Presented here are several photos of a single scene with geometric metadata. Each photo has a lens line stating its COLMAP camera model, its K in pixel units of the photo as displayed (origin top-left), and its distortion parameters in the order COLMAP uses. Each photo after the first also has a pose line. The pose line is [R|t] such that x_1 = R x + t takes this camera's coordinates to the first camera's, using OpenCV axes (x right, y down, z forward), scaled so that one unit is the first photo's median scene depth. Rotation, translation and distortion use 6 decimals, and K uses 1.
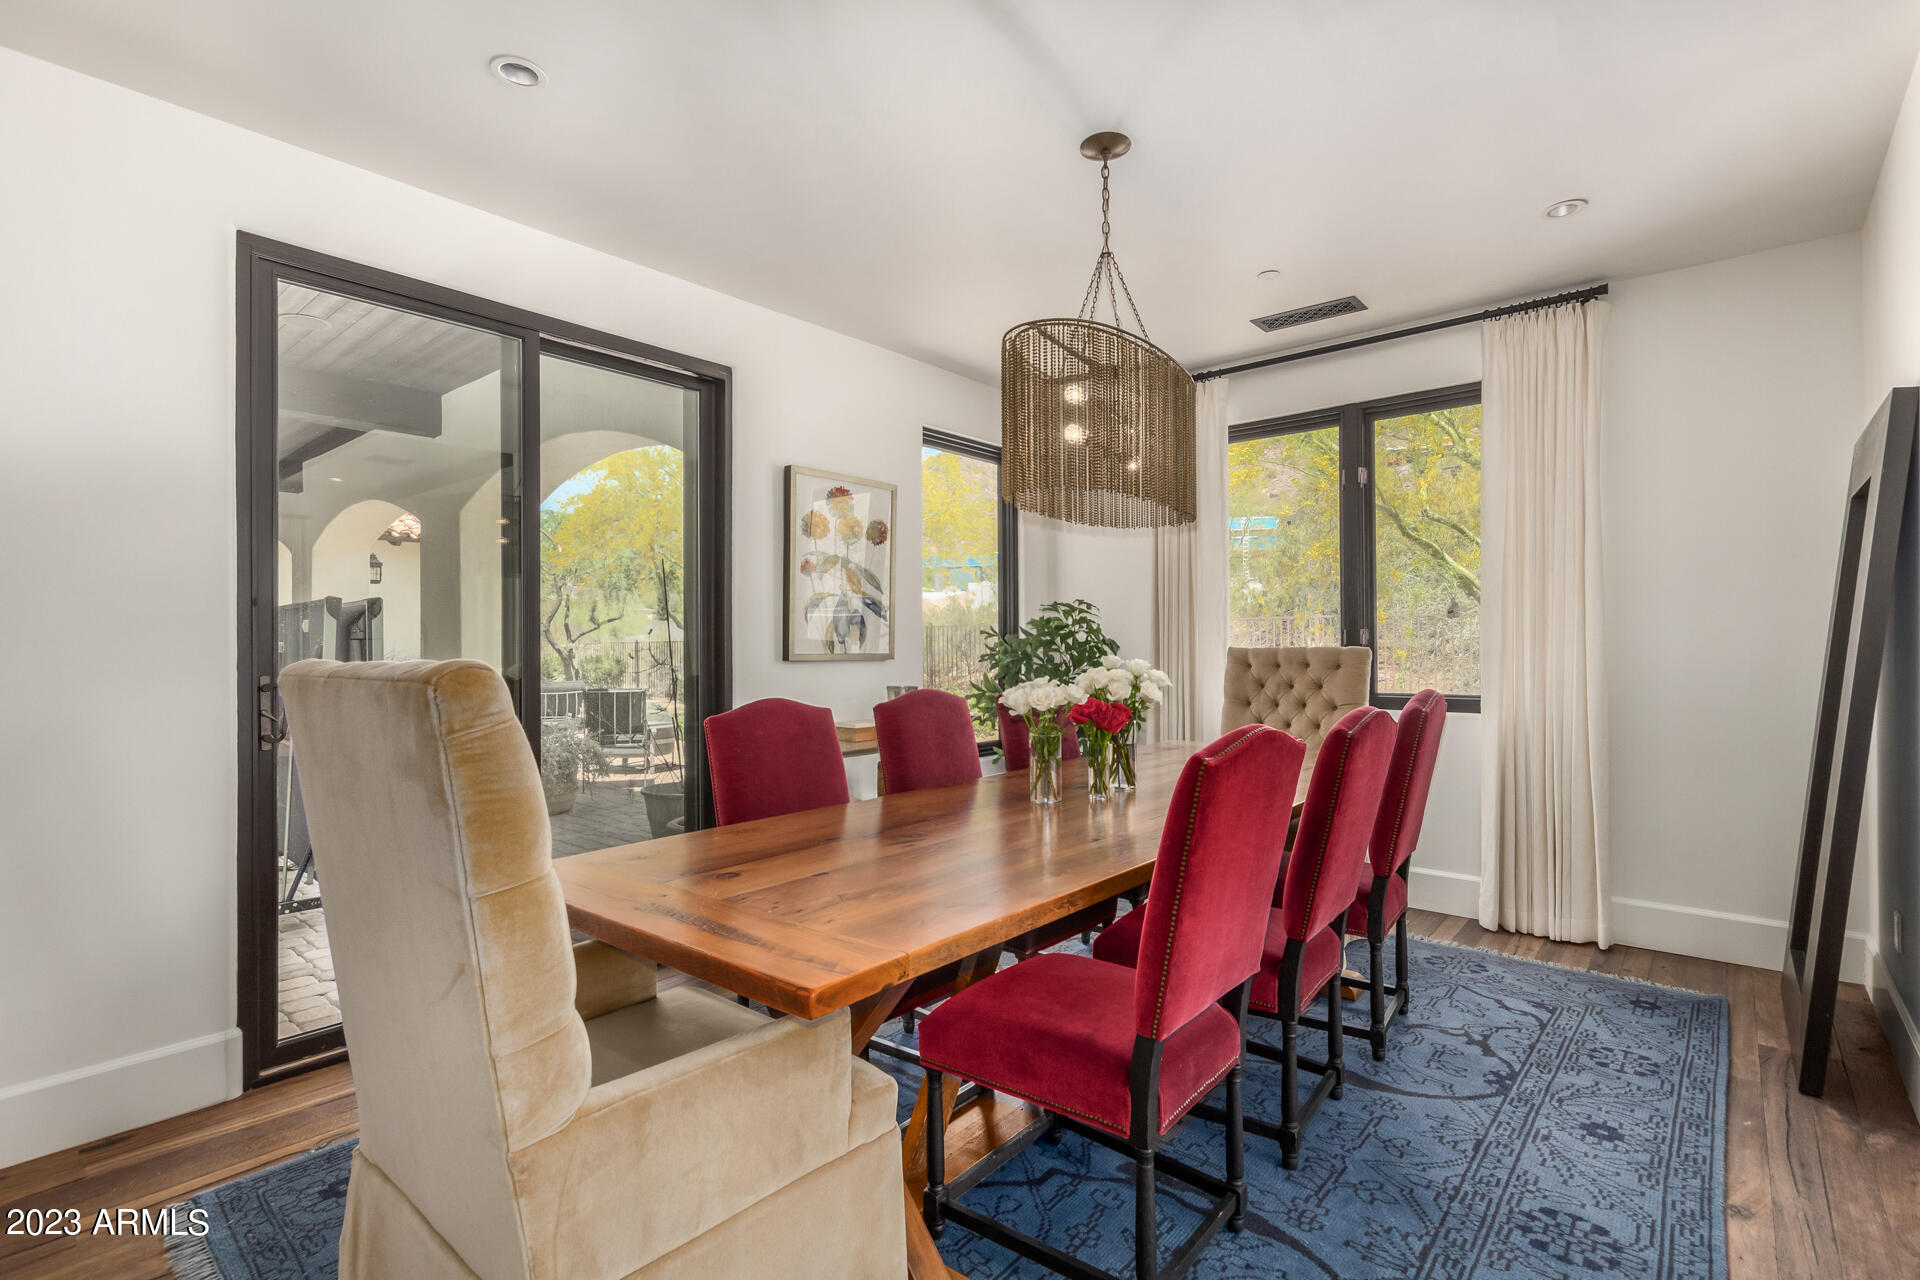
lens RADIAL K [[889.2, 0, 975.5], [0, 889.2, 635.2], [0, 0, 1]] dist [0.001222, 0.000449]
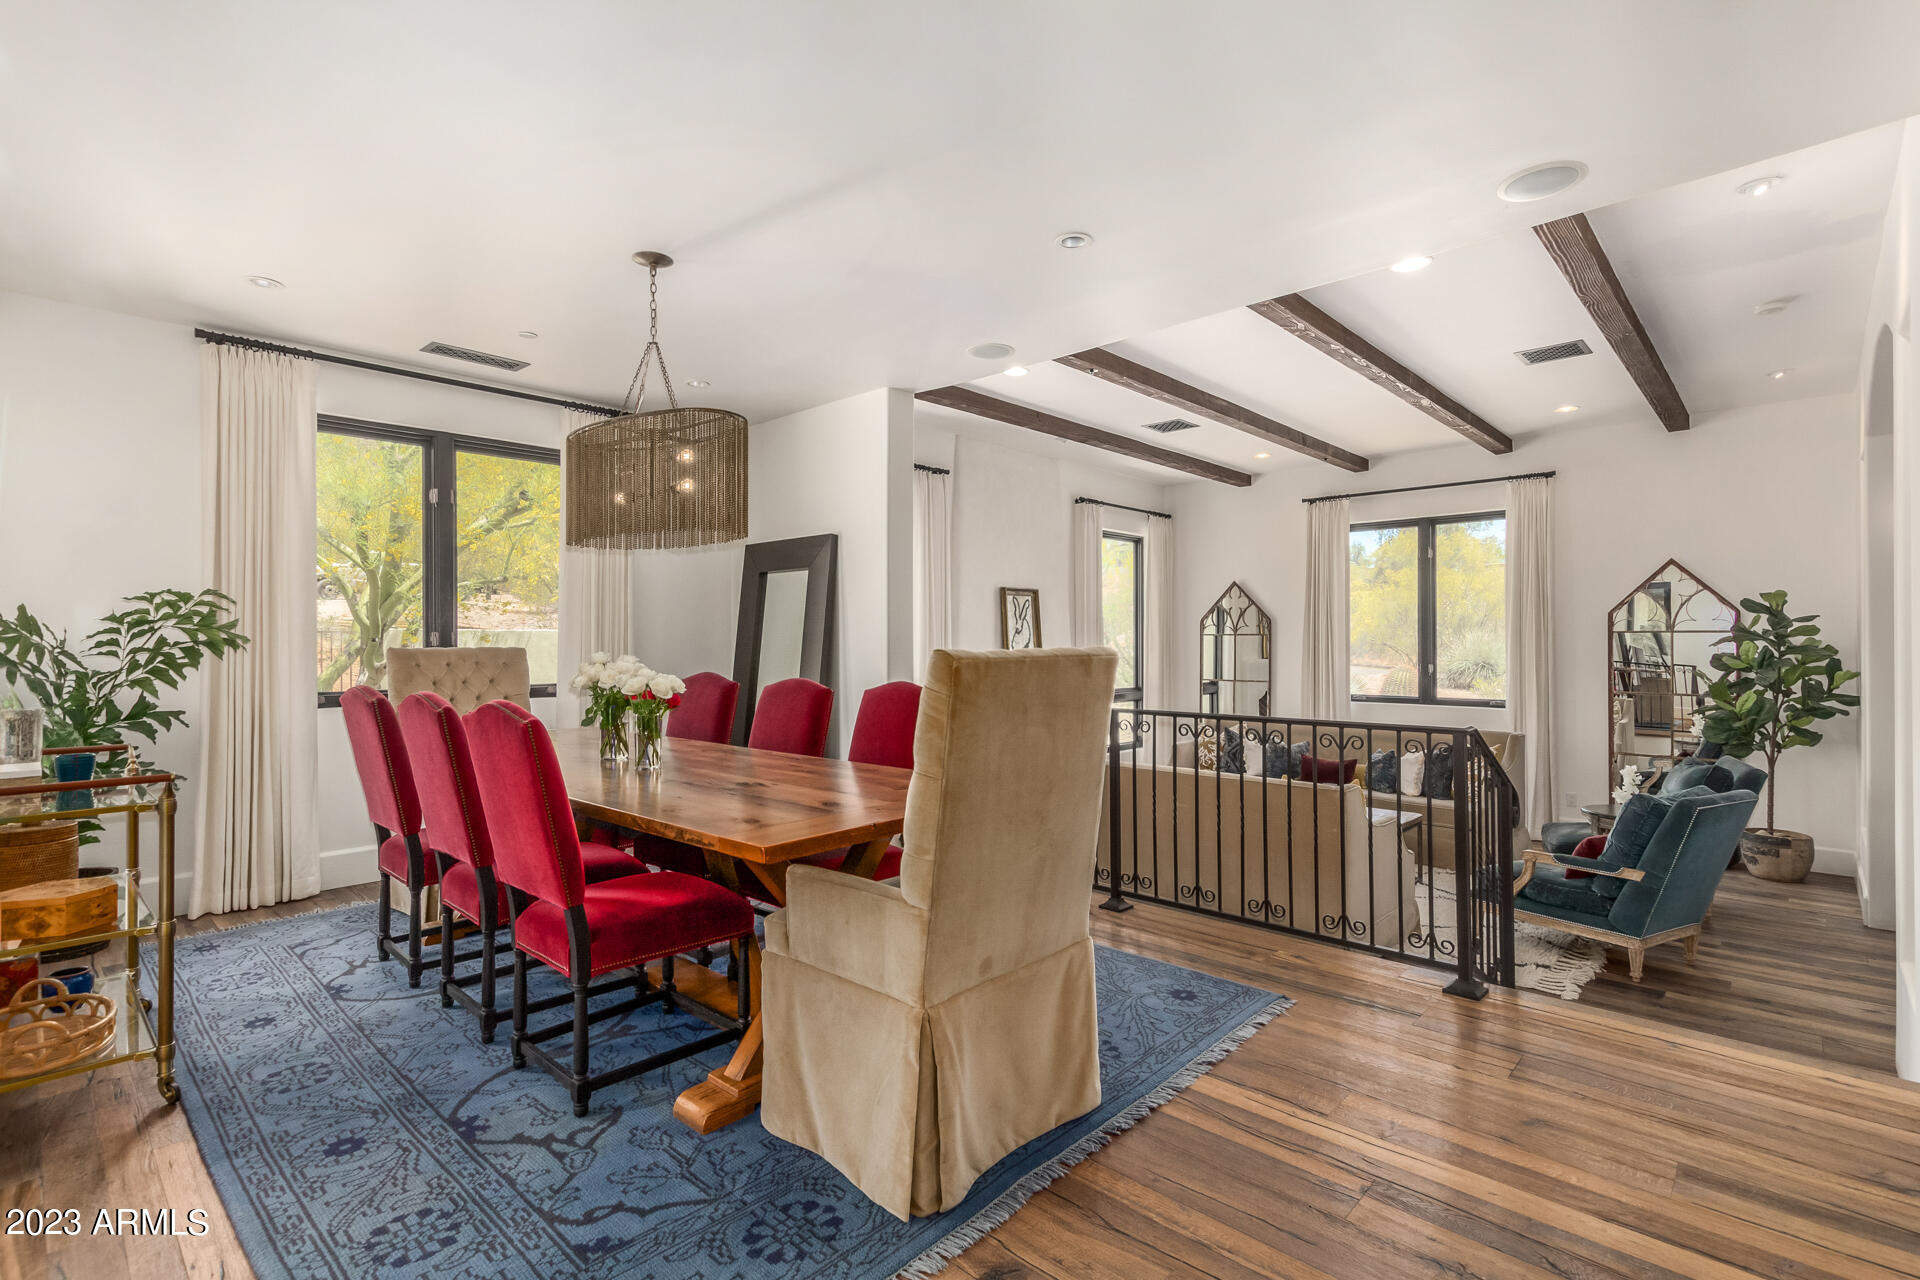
lens RADIAL K [[889.2, 0, 975.5], [0, 889.2, 635.2], [0, 0, 1]] dist [0.001222, 0.000449]
pose [[0.042968, 0.015254, 0.998960, -0.688553], [-0.008368, 0.999854, -0.014907, 0.010336], [-0.999041, -0.007719, 0.043089, 0.279271]]
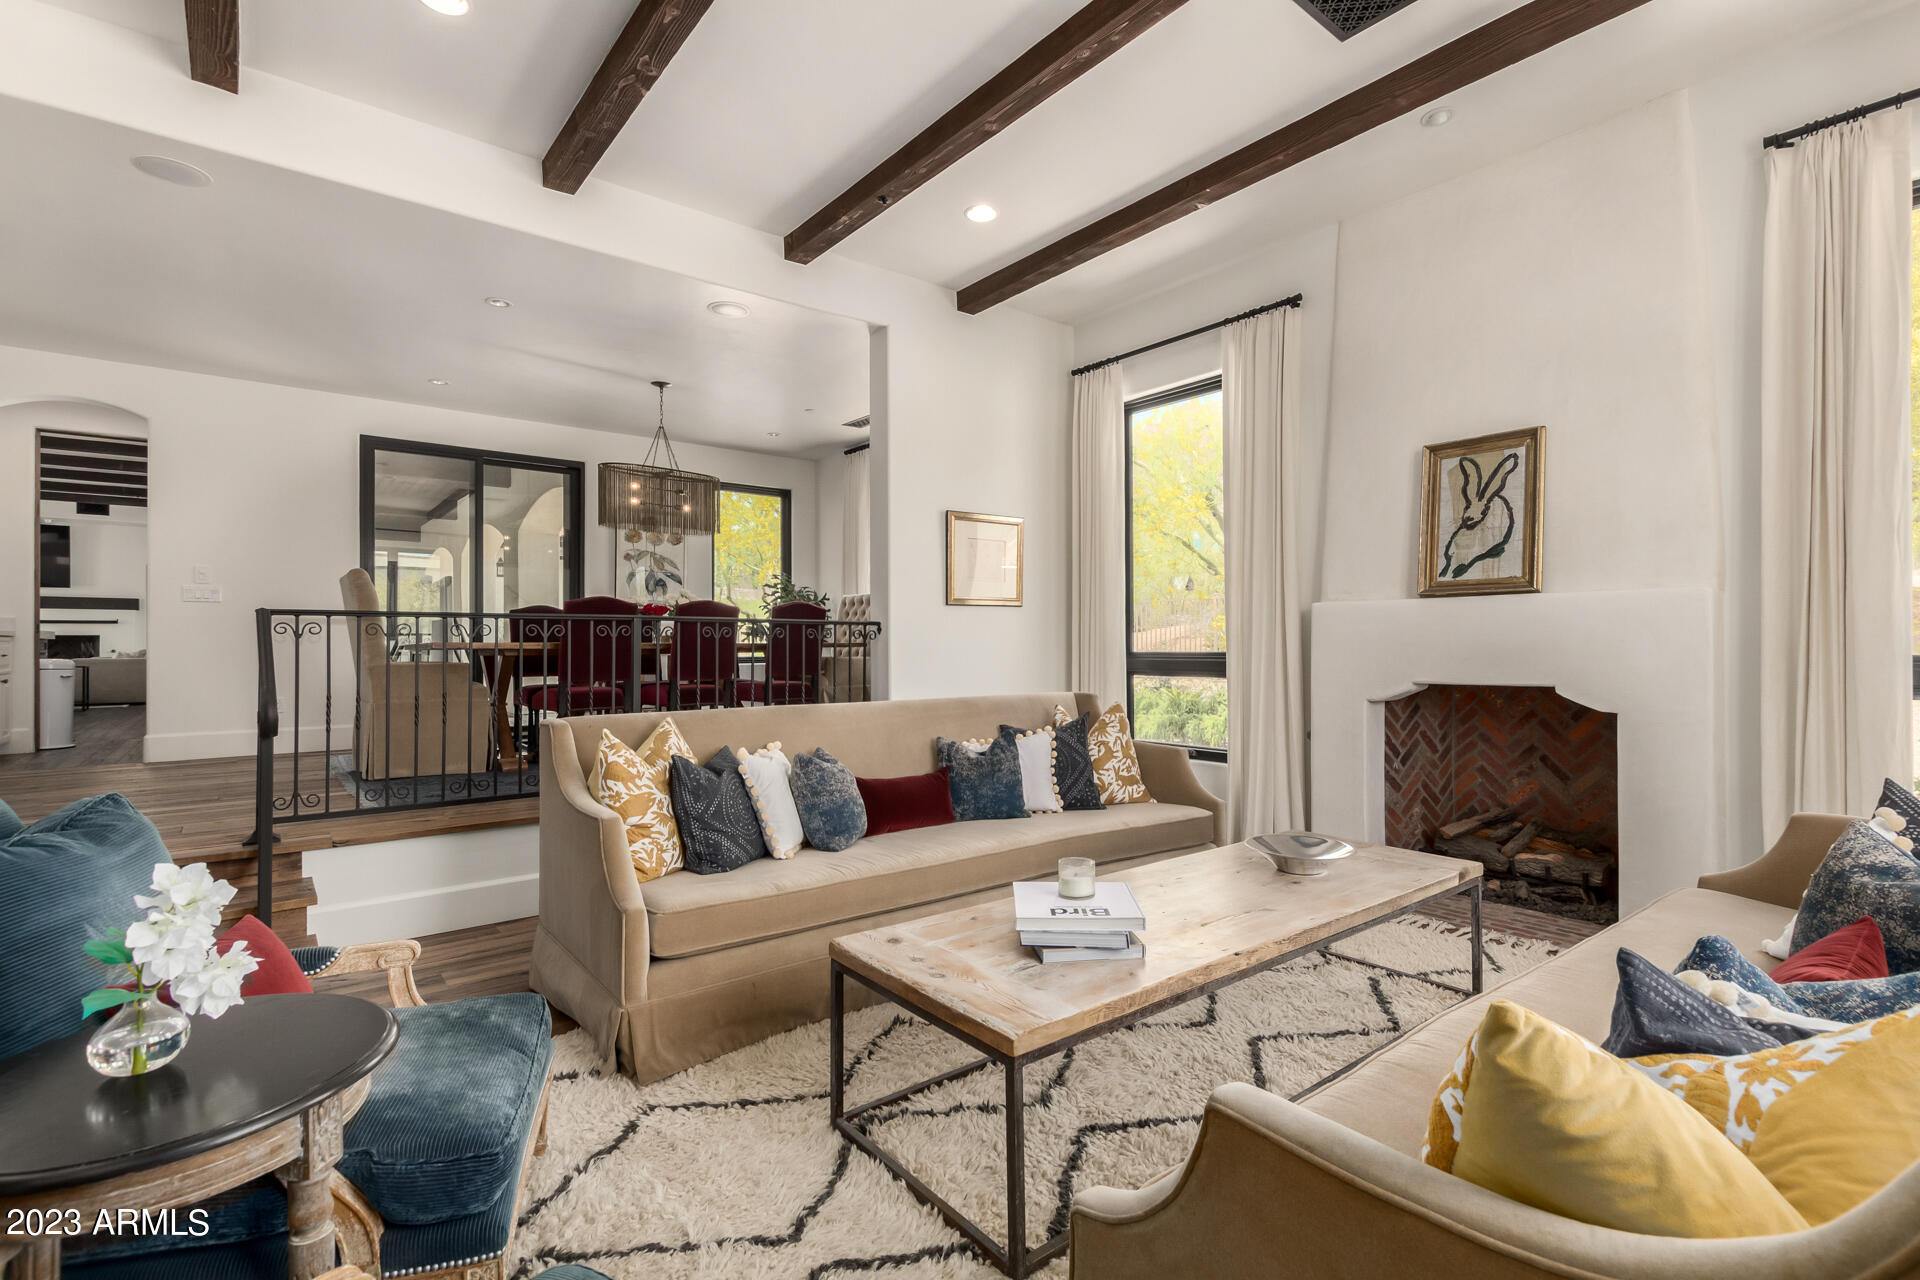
lens RADIAL K [[889.2, 0, 975.5], [0, 889.2, 635.2], [0, 0, 1]] dist [0.001222, 0.000449]
pose [[0.985343, -0.000911, -0.170580, 0.869778], [0.000835, 1.000000, -0.000519, 0.096563], [0.170581, 0.000369, 0.985344, -0.795413]]
